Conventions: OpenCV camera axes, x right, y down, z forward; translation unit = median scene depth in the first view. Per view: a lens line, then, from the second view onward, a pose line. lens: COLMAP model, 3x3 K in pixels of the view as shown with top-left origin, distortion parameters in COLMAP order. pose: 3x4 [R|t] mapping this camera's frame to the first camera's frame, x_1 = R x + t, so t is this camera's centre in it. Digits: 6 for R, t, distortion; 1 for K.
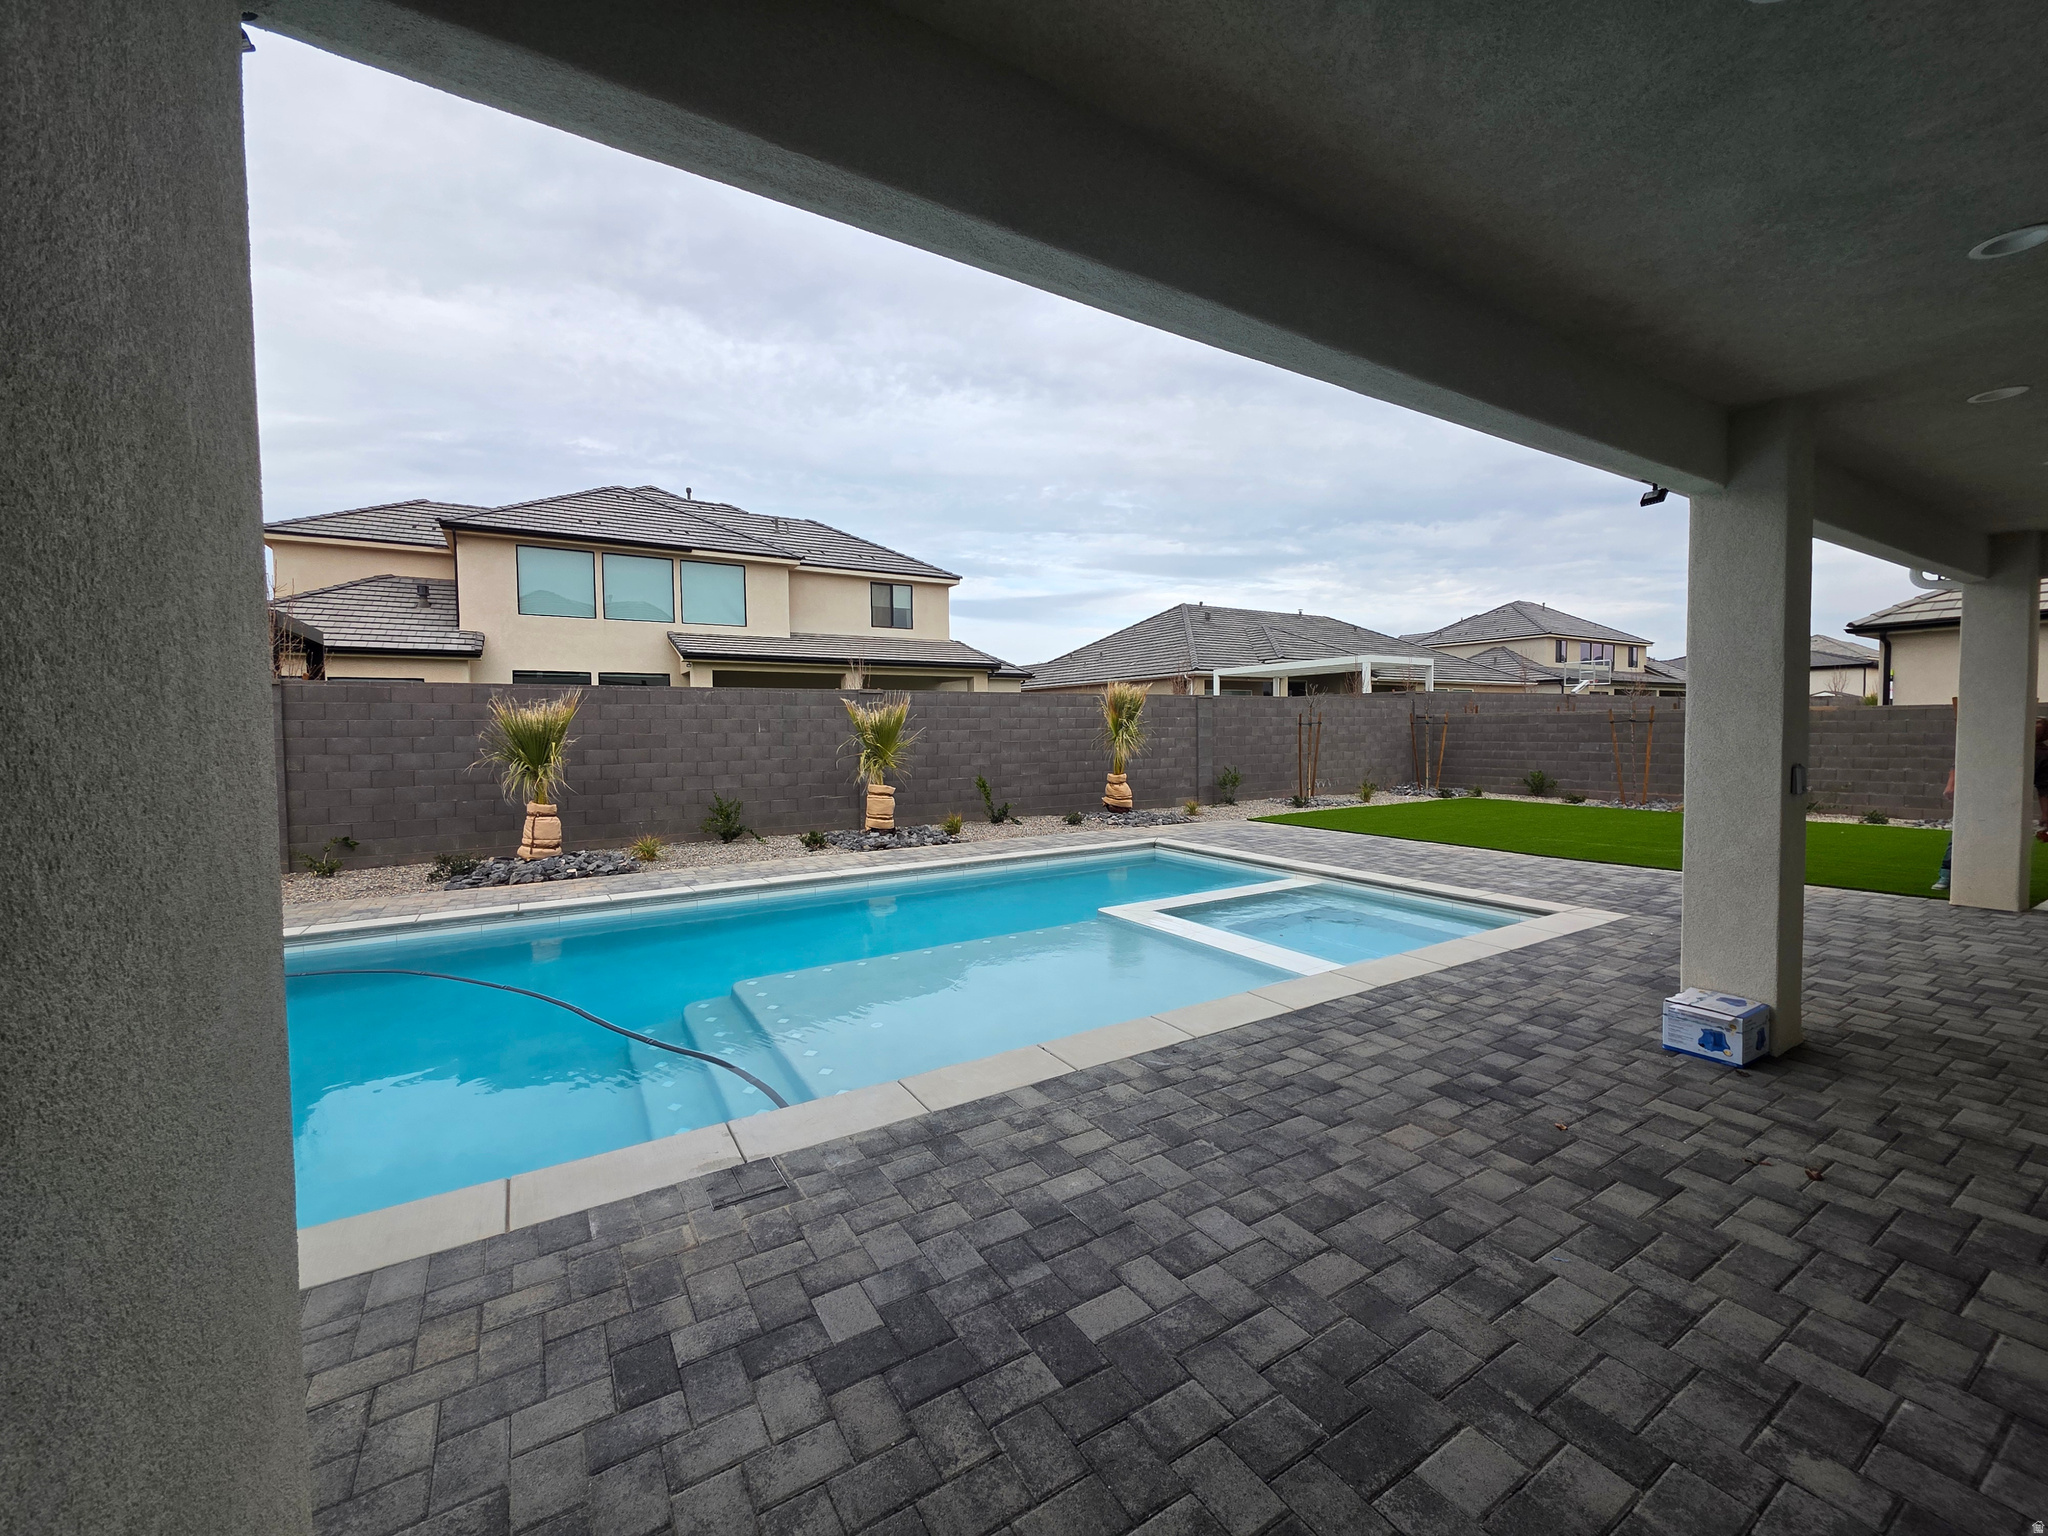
lens RADIAL K [[812.6, 0, 1016.7], [0, 812.6, 757.7], [0, 0, 1]] dist [0.002157, 0.000252]
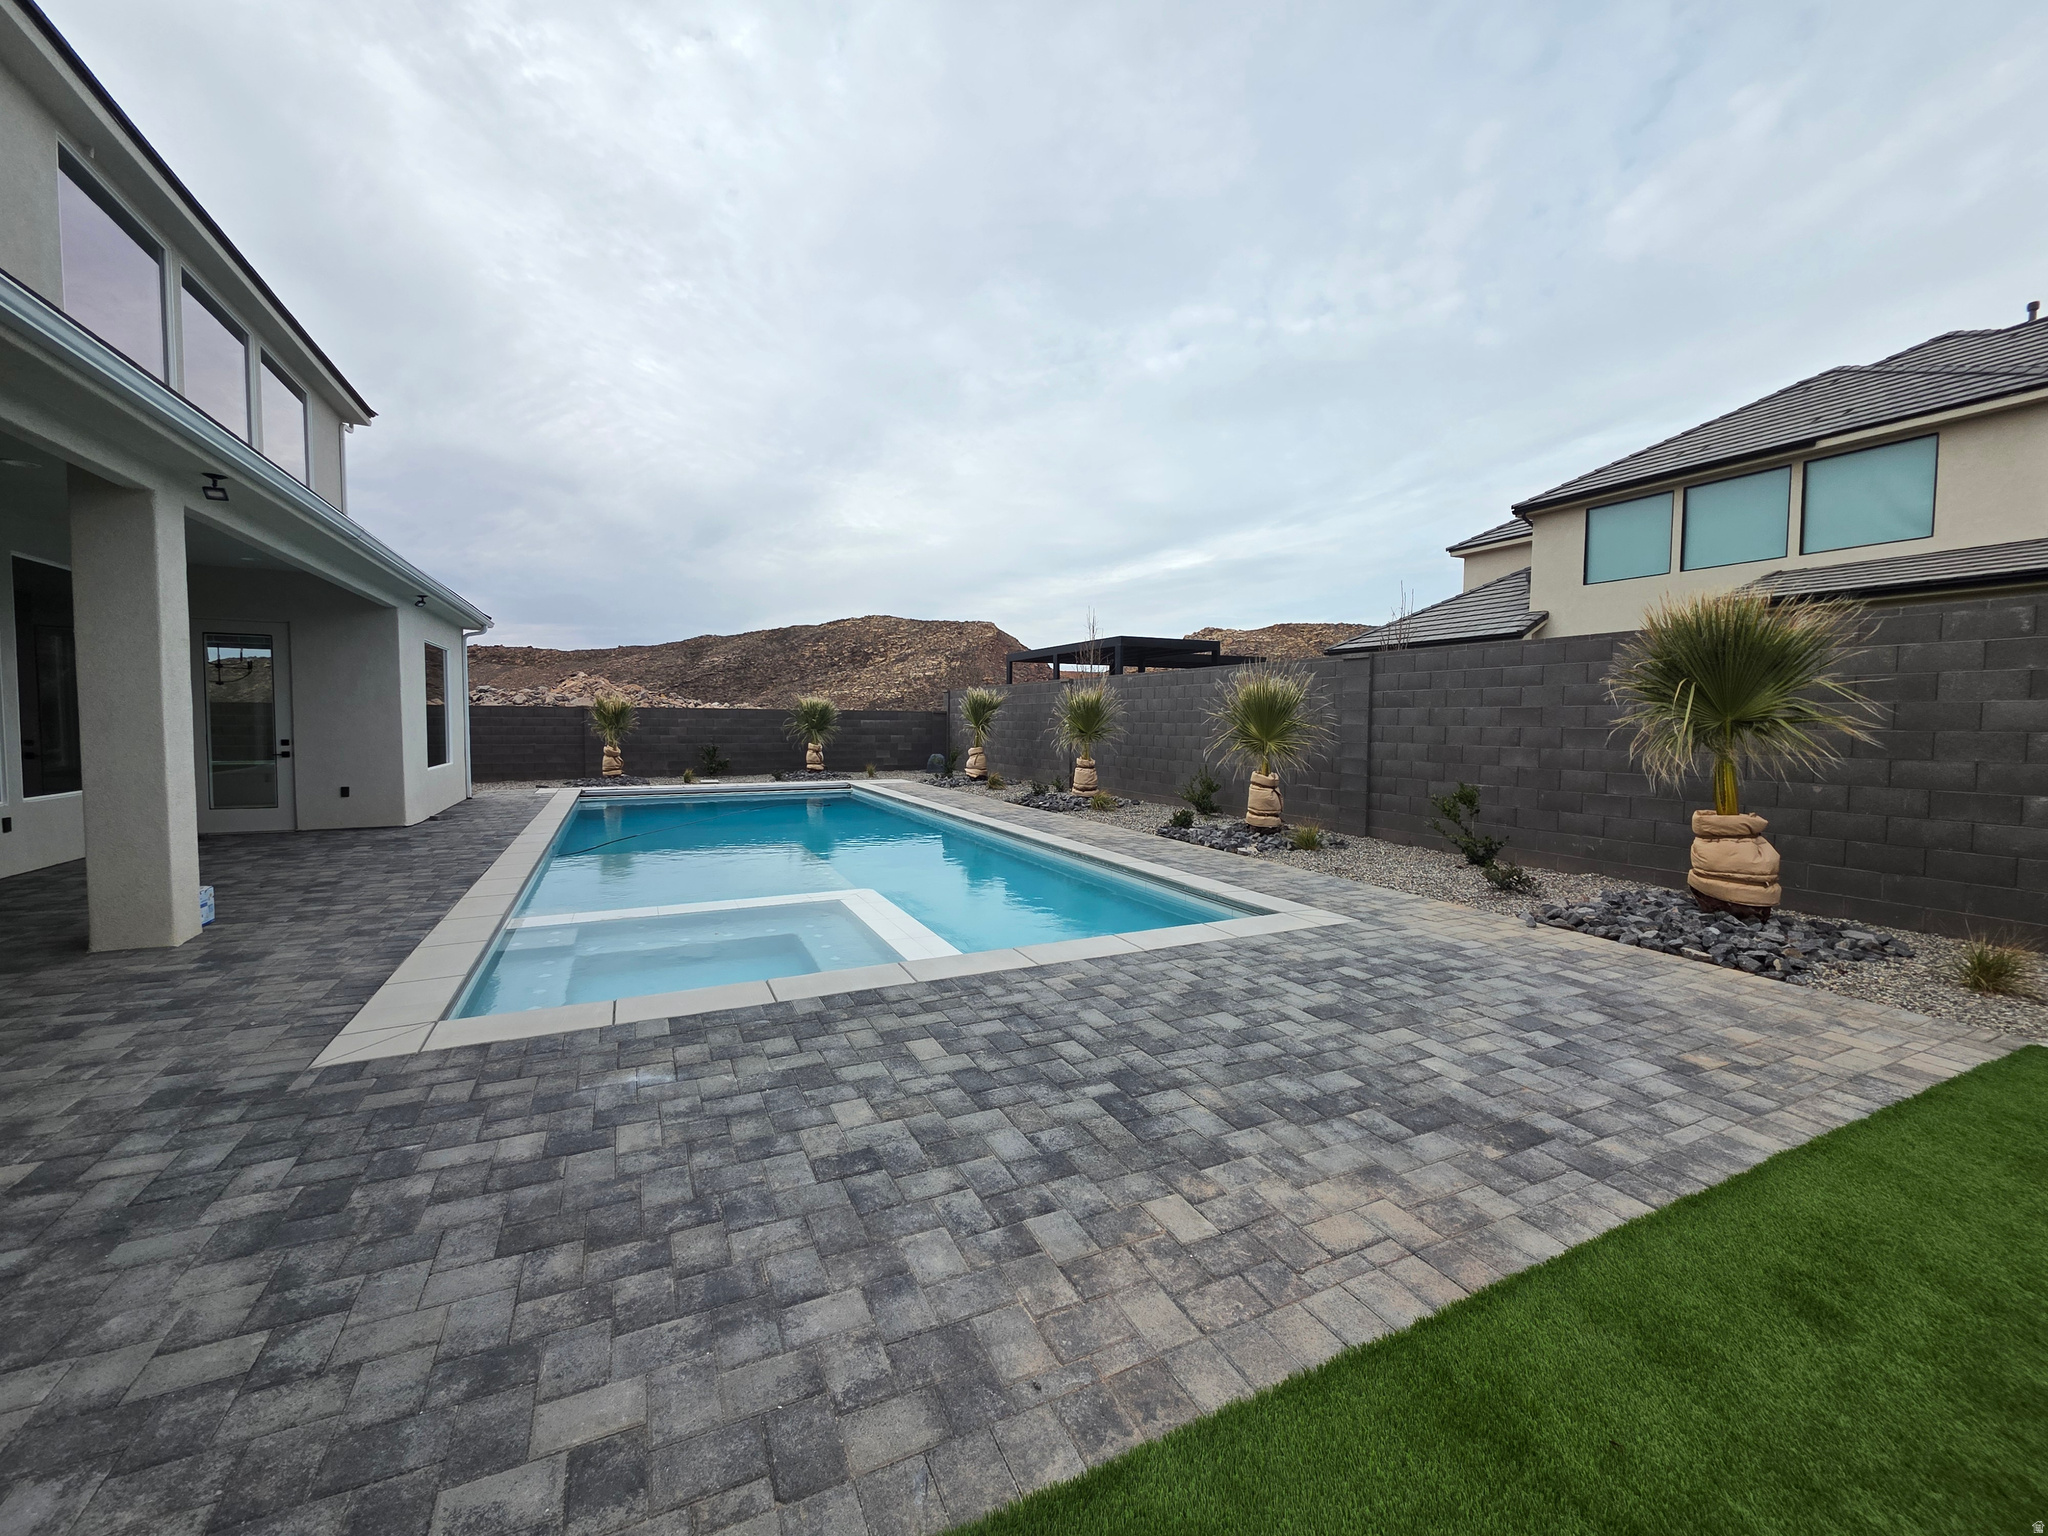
lens RADIAL K [[812.6, 0, 1016.7], [0, 812.6, 757.7], [0, 0, 1]] dist [0.002157, 0.000252]
pose [[-0.102404, 0.056943, -0.993112, 0.818048], [-0.040576, 0.997290, 0.061366, -0.026684], [0.993915, 0.046581, -0.099816, 1.006192]]
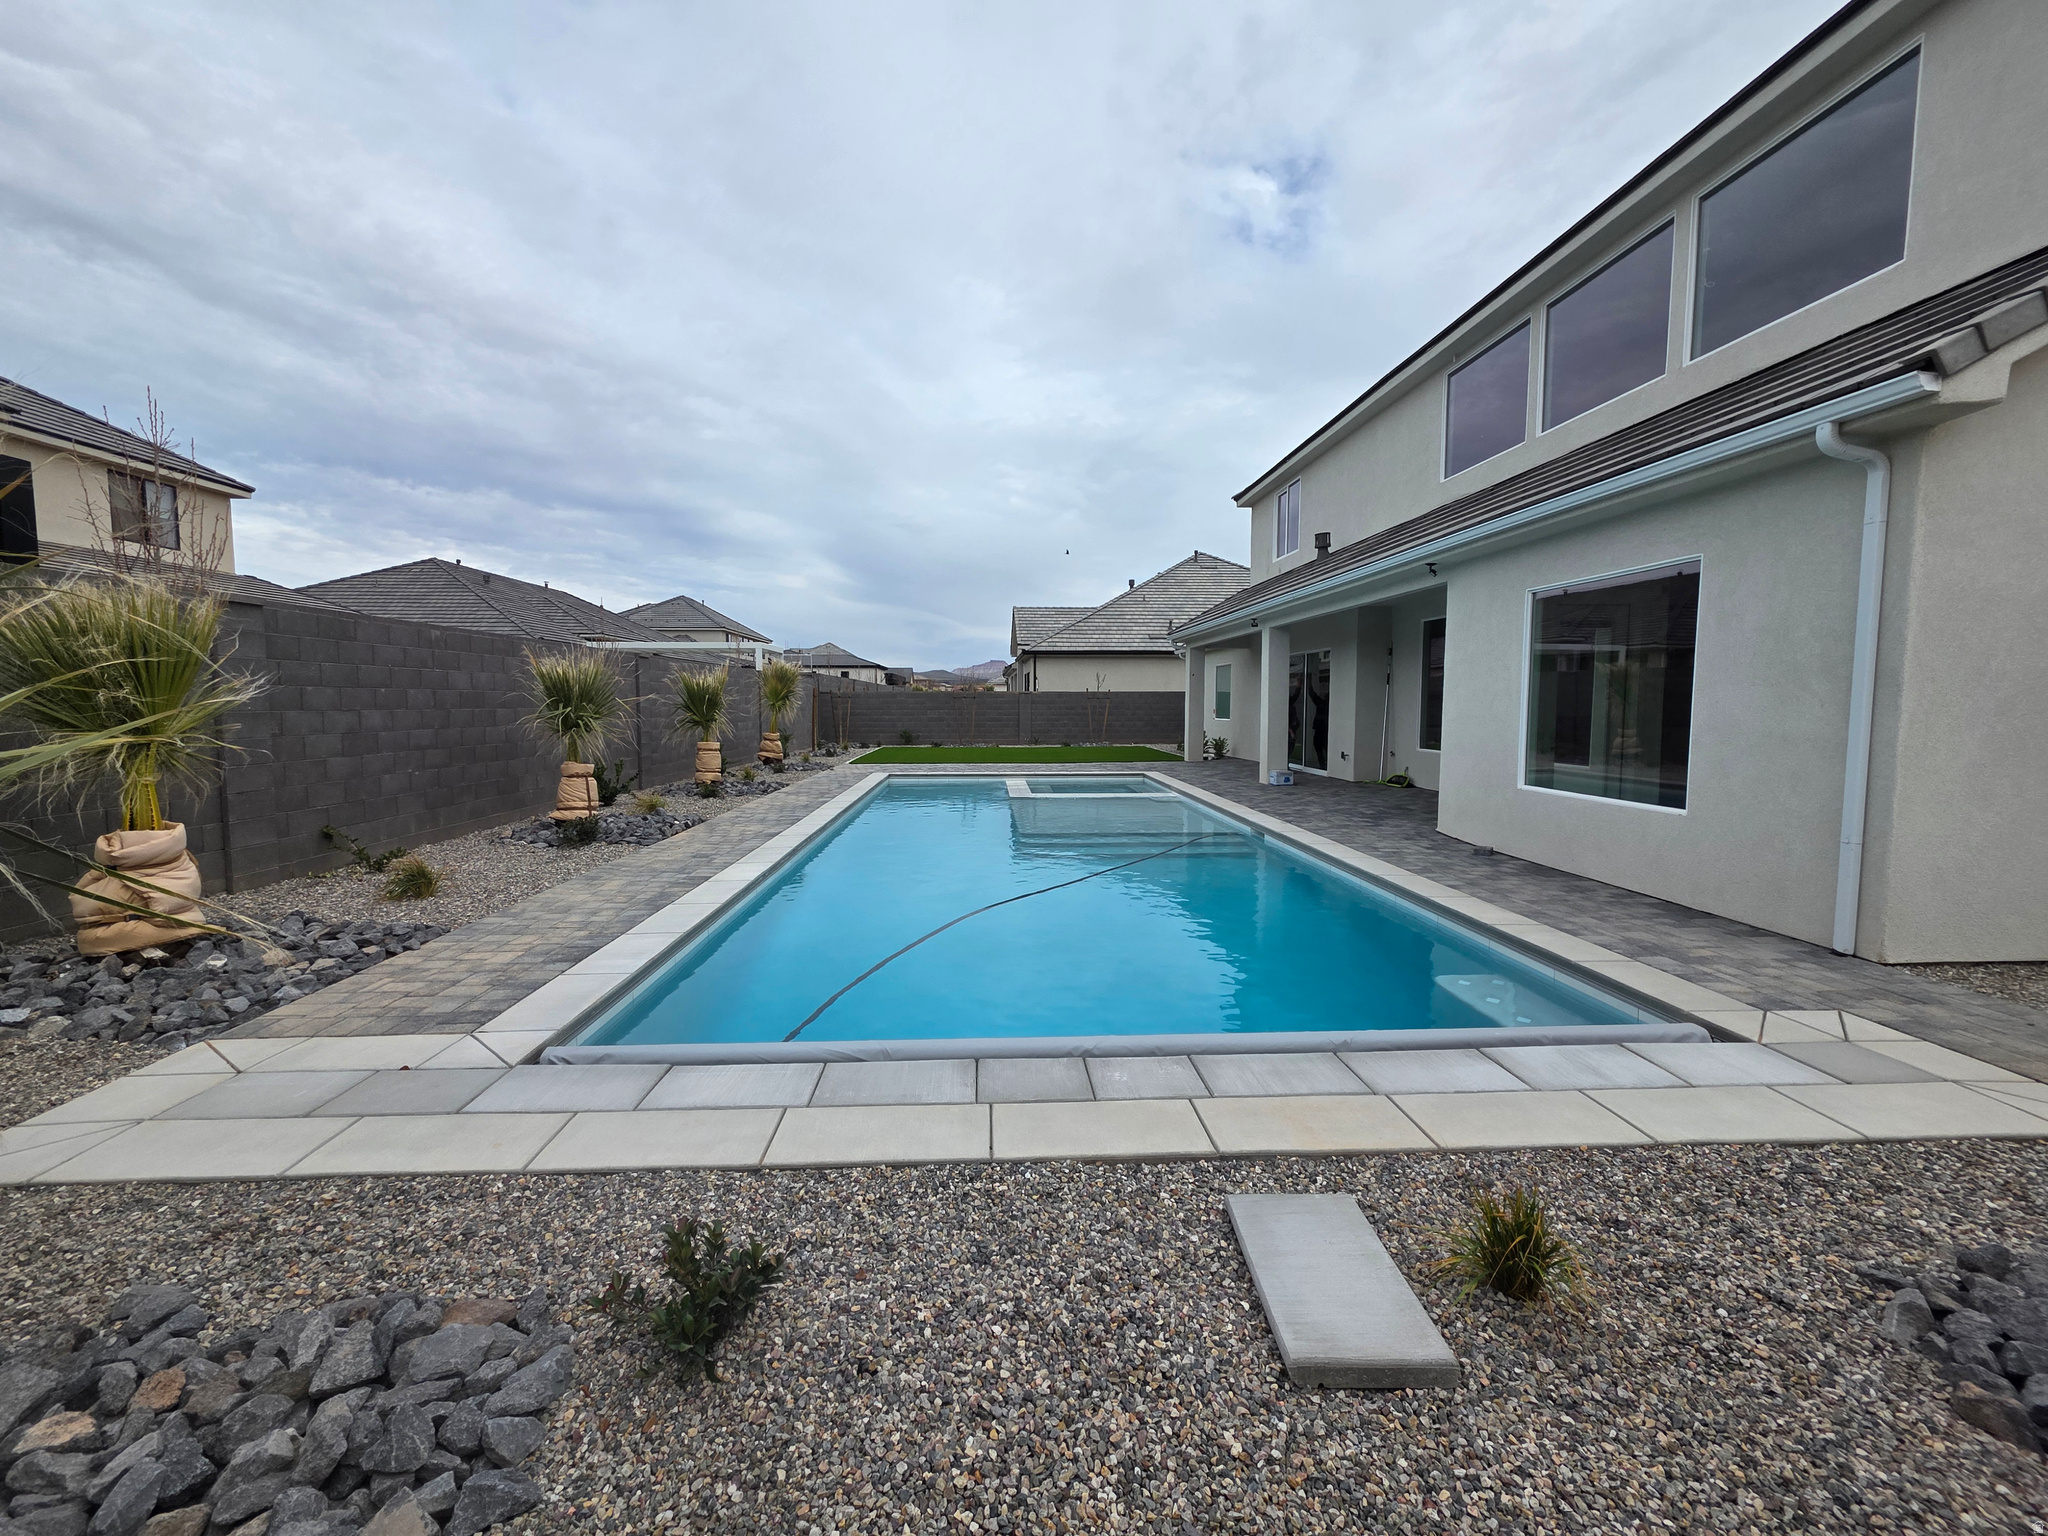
lens RADIAL K [[812.6, 0, 1016.7], [0, 812.6, 757.7], [0, 0, 1]] dist [0.002157, 0.000252]
pose [[0.480264, -0.048980, 0.875755, -1.158239], [0.027009, 0.998792, 0.041049, 0.024507], [-0.876708, 0.003939, 0.481007, 0.119911]]
